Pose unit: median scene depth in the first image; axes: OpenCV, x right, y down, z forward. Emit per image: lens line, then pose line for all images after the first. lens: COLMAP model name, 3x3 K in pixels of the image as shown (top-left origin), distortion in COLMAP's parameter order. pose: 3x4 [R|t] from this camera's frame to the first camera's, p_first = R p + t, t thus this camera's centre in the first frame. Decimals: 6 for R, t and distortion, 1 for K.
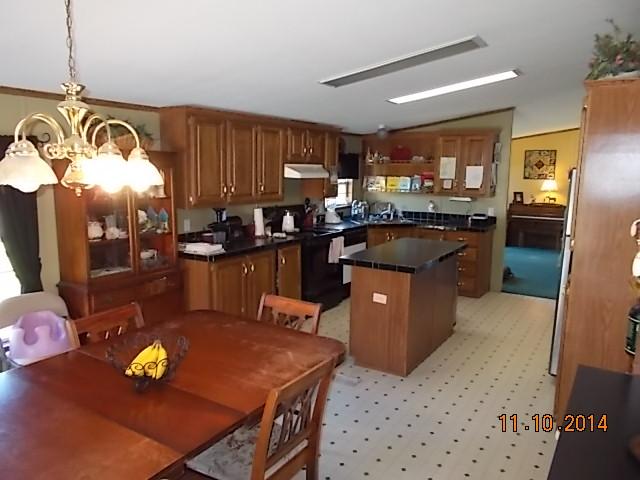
lens RADIAL K [[488.8, 0, 322.7], [0, 488.8, 238.7], [0, 0, 1]] dist [0.010812, 0.005064]
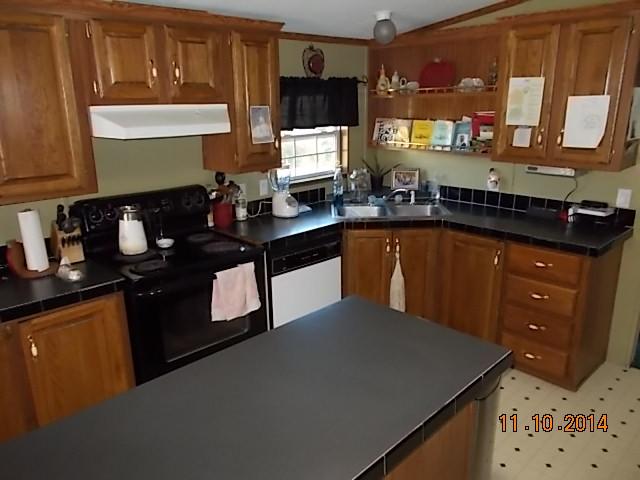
lens RADIAL K [[488.8, 0, 315.7], [0, 488.8, 240.1], [0, 0, 1]] dist [0.010812, 0.005064]
pose [[0.968878, 0.040378, -0.244224, 0.176296], [-0.006629, 0.990485, 0.137460, -0.074955], [0.247451, -0.131563, 0.959927, 0.476597]]
